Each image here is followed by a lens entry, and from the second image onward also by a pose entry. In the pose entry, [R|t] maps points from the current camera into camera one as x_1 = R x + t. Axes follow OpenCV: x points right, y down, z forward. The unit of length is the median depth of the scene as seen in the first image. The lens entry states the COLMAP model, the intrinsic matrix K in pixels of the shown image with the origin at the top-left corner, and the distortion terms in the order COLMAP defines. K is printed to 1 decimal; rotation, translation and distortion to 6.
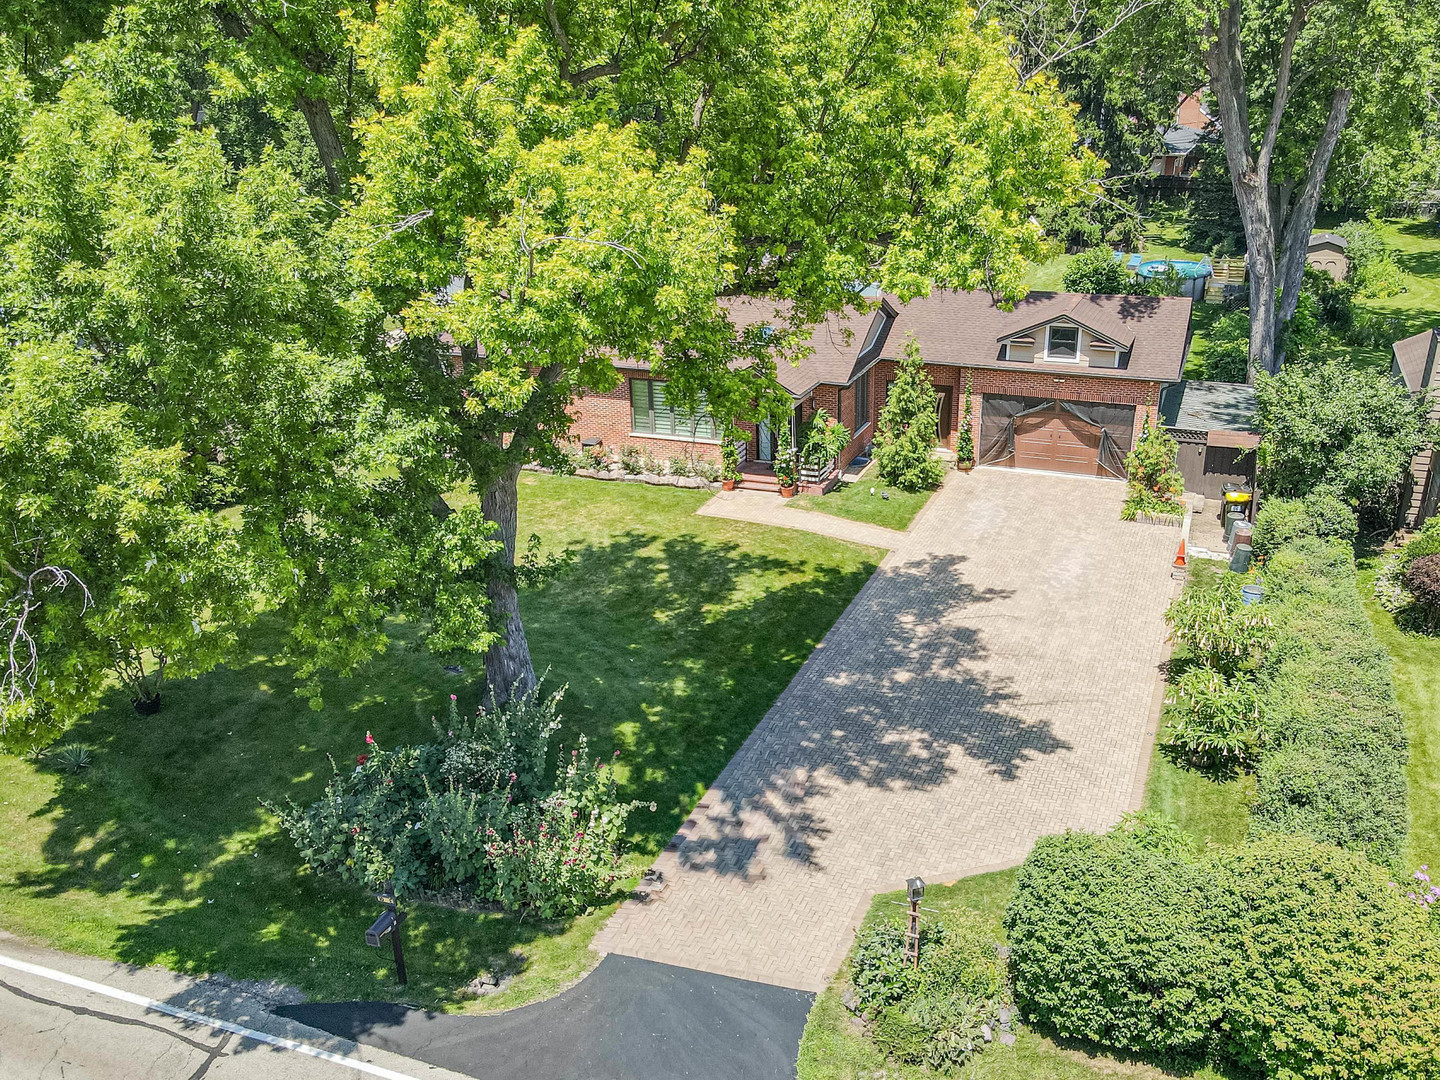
lens RADIAL K [[1260.3, 0, 787.3], [0, 1260.3, 633.9], [0, 0, 1]] dist [-0.024921, 0.072528]
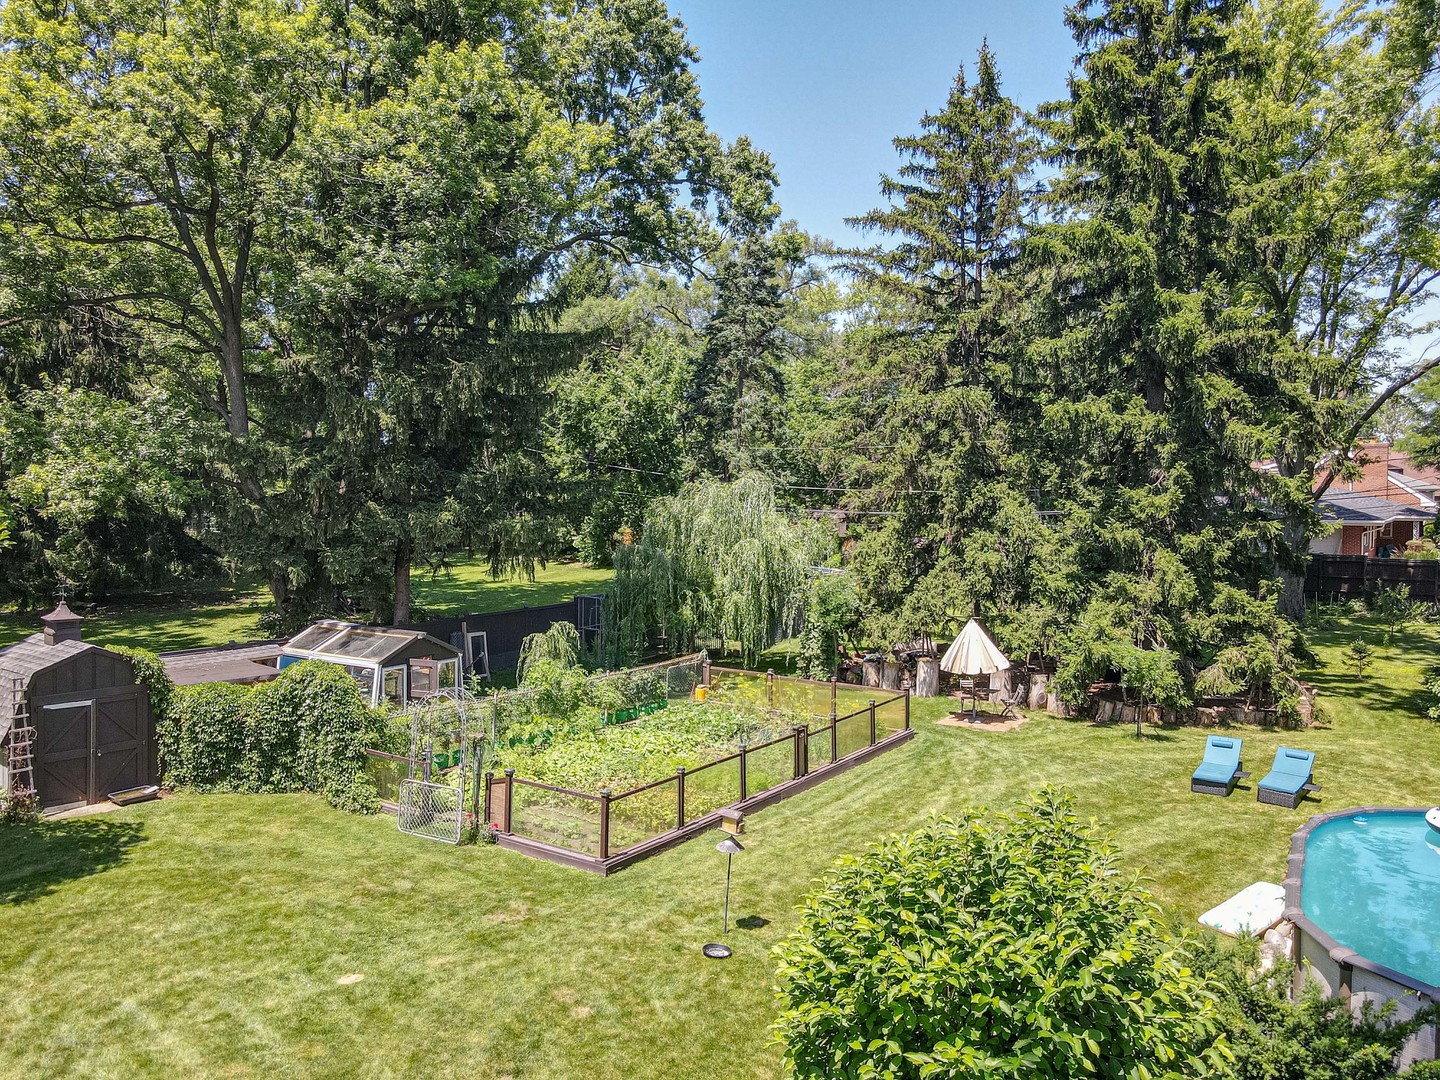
lens RADIAL K [[1062.2, 0, 723.2], [0, 1062.2, 535.1], [0, 0, 1]] dist [0.002866, 0.024171]
pose [[0.969657, 0.013075, -0.244119, 0.476269], [-0.106848, 0.920809, -0.375091, -0.549334], [0.219883, 0.389794, 0.894267, 1.655766]]
